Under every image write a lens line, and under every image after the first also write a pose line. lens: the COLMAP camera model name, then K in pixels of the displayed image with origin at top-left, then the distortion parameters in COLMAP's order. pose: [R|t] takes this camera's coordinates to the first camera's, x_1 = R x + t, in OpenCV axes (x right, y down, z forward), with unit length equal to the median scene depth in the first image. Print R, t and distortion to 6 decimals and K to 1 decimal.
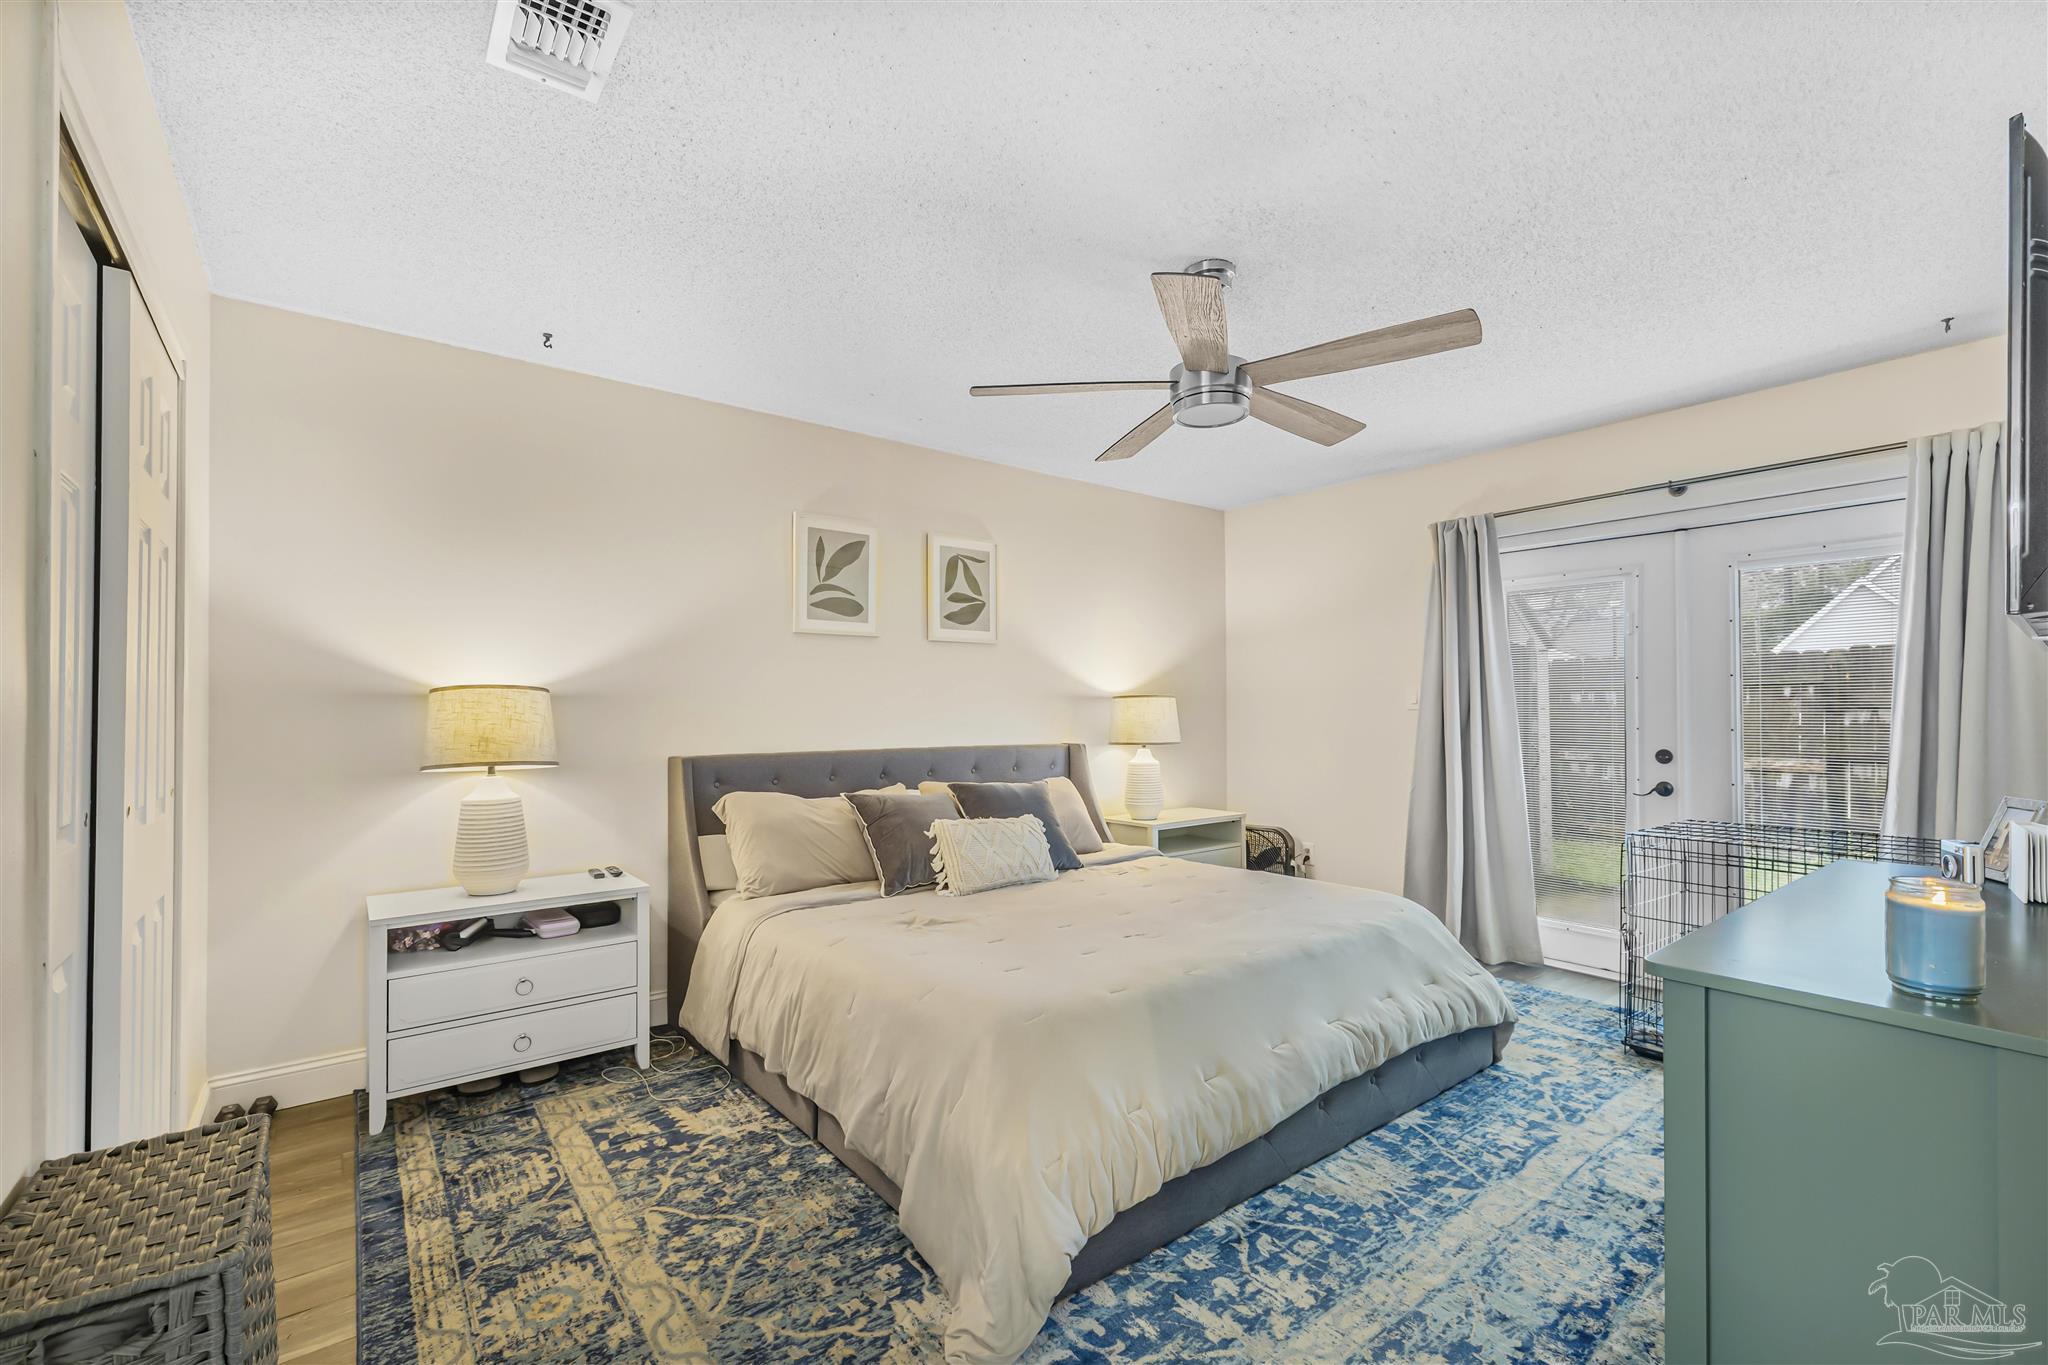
lens RADIAL K [[869.3, 0, 1016.3], [0, 869.3, 707.9], [0, 0, 1]] dist [0.002245, 0.000385]
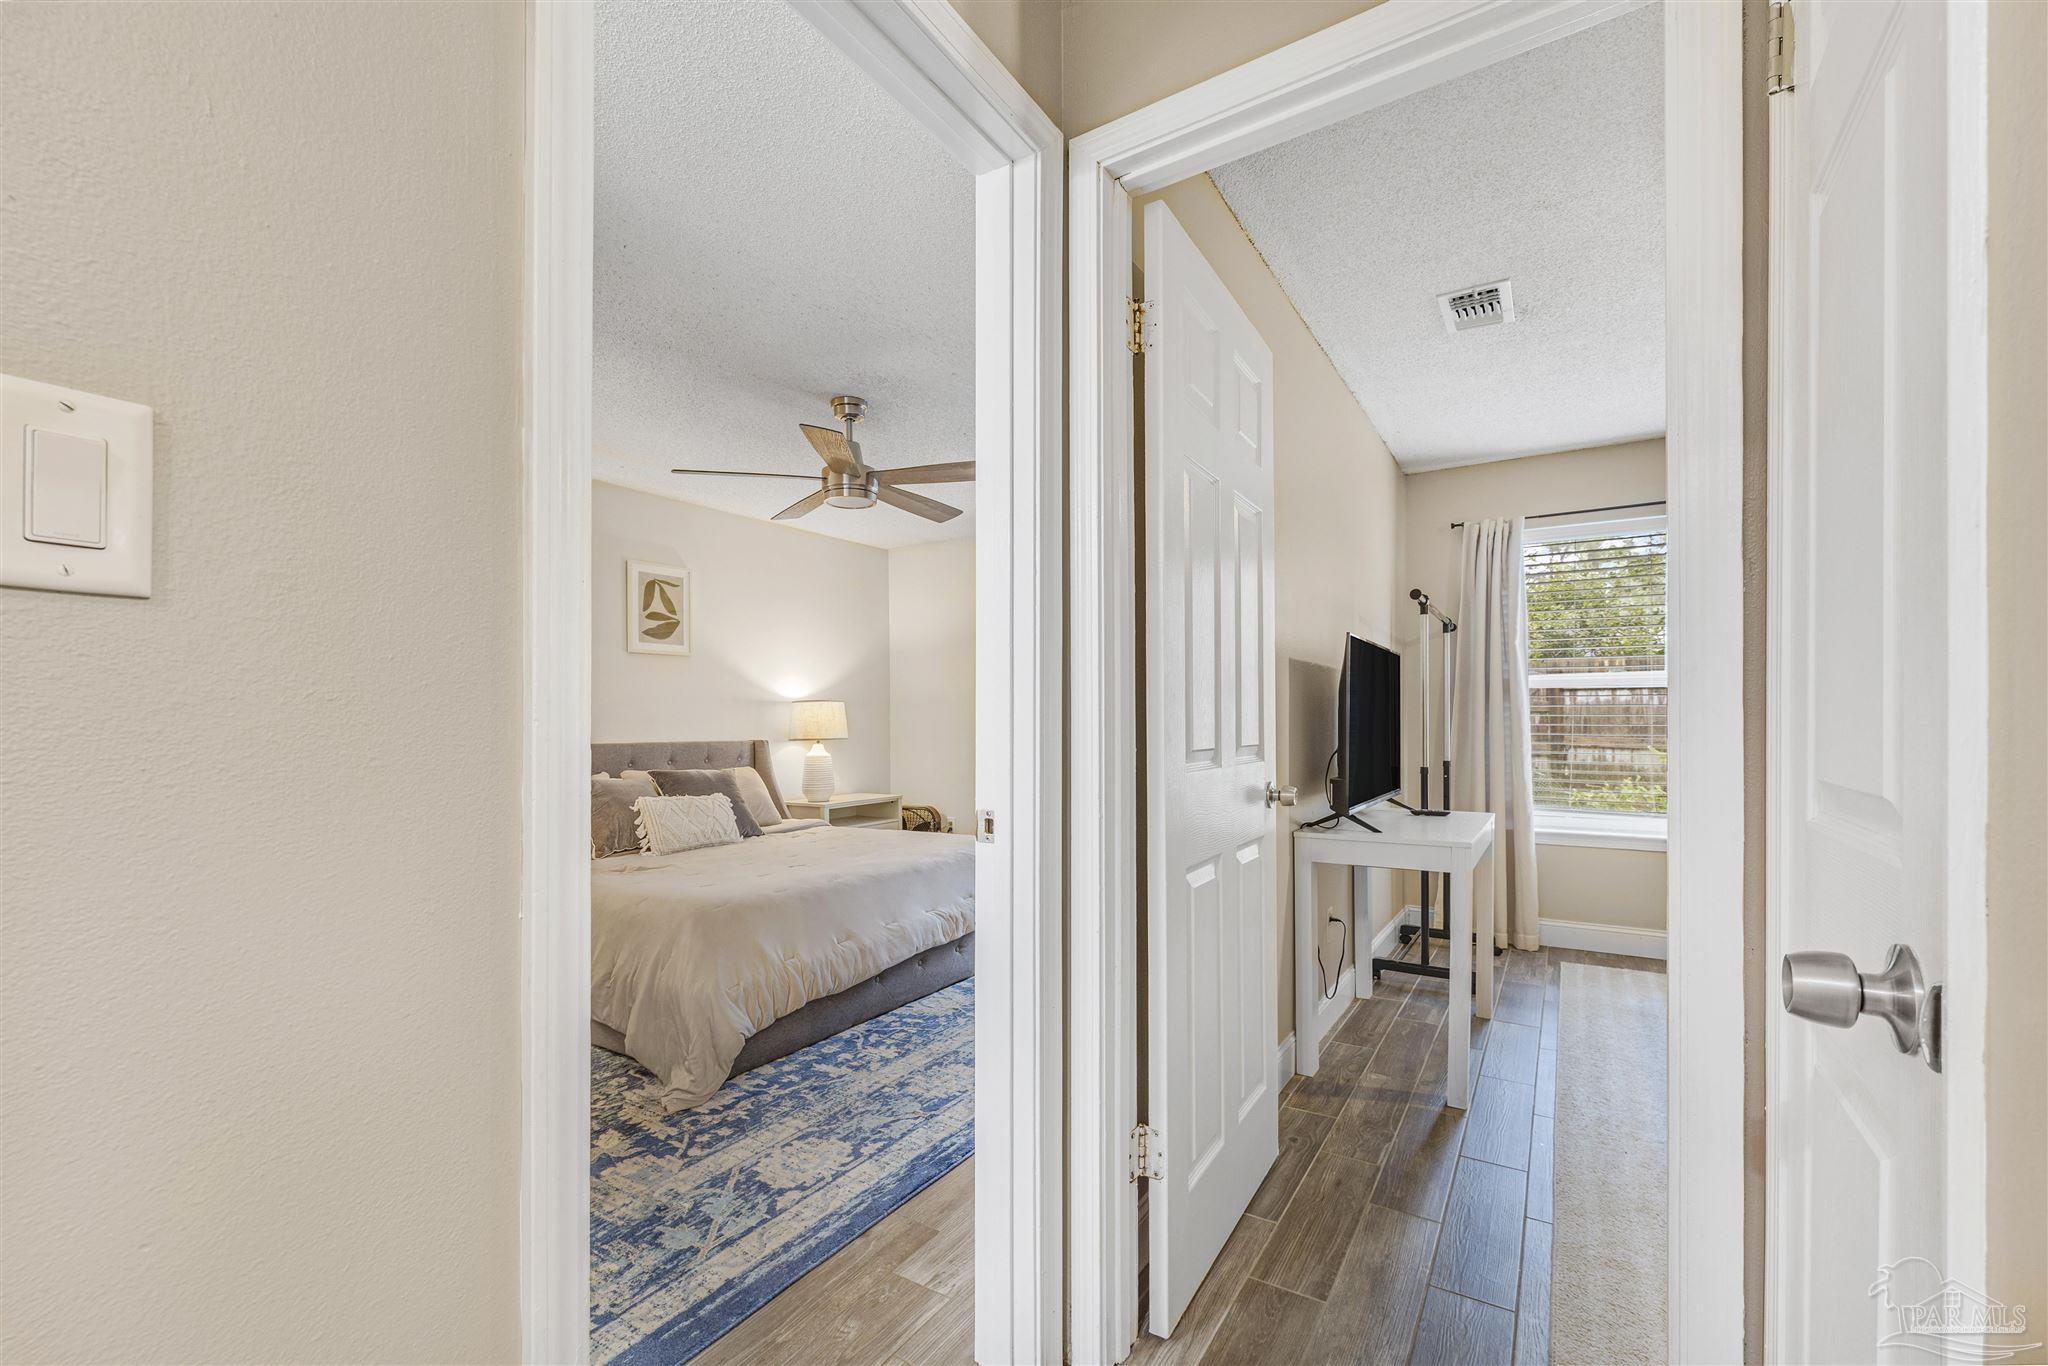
lens RADIAL K [[869.3, 0, 1016.3], [0, 869.3, 708.4], [0, 0, 1]] dist [0.002245, 0.000385]
pose [[0.942014, -0.001544, 0.335569, -0.002446], [0.005835, 0.999914, -0.011780, 0.024723], [-0.335522, 0.013055, 0.941942, -0.462979]]
